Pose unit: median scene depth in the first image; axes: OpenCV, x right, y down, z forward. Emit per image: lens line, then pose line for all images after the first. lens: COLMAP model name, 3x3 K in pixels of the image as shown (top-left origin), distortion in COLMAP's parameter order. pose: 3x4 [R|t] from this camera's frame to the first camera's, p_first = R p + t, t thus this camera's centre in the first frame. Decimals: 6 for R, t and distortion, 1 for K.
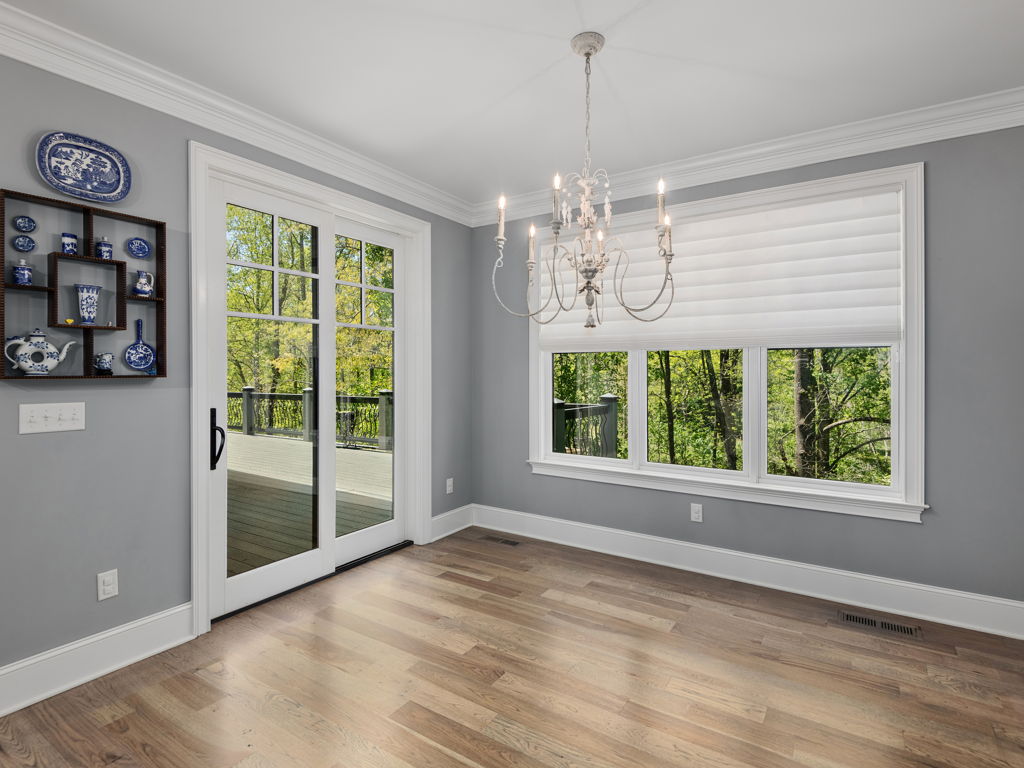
lens RADIAL K [[526.5, 0, 513.5], [0, 526.5, 375.3], [0, 0, 1]] dist [0.014037, -0.000893]
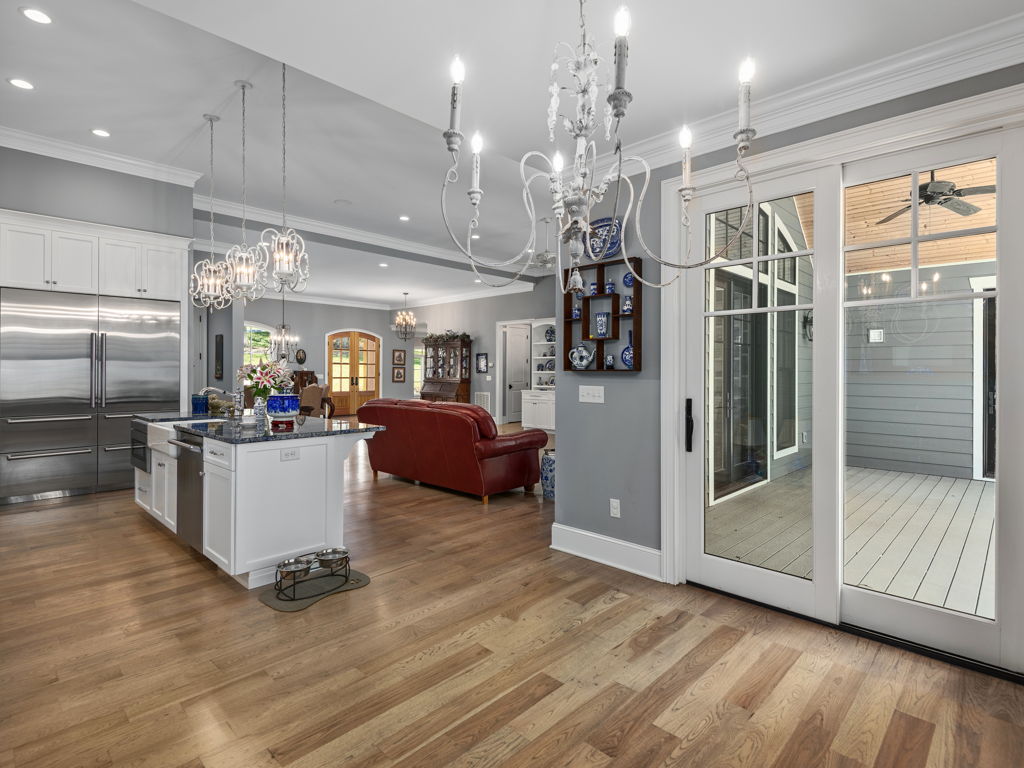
lens RADIAL K [[526.5, 0, 514.0], [0, 526.5, 377.0], [0, 0, 1]] dist [0.014037, -0.000893]
pose [[-0.182292, 0.015365, -0.983124, 0.747093], [-0.009712, 0.999801, 0.017426, -0.002570], [0.983197, 0.012725, -0.182106, 0.978001]]
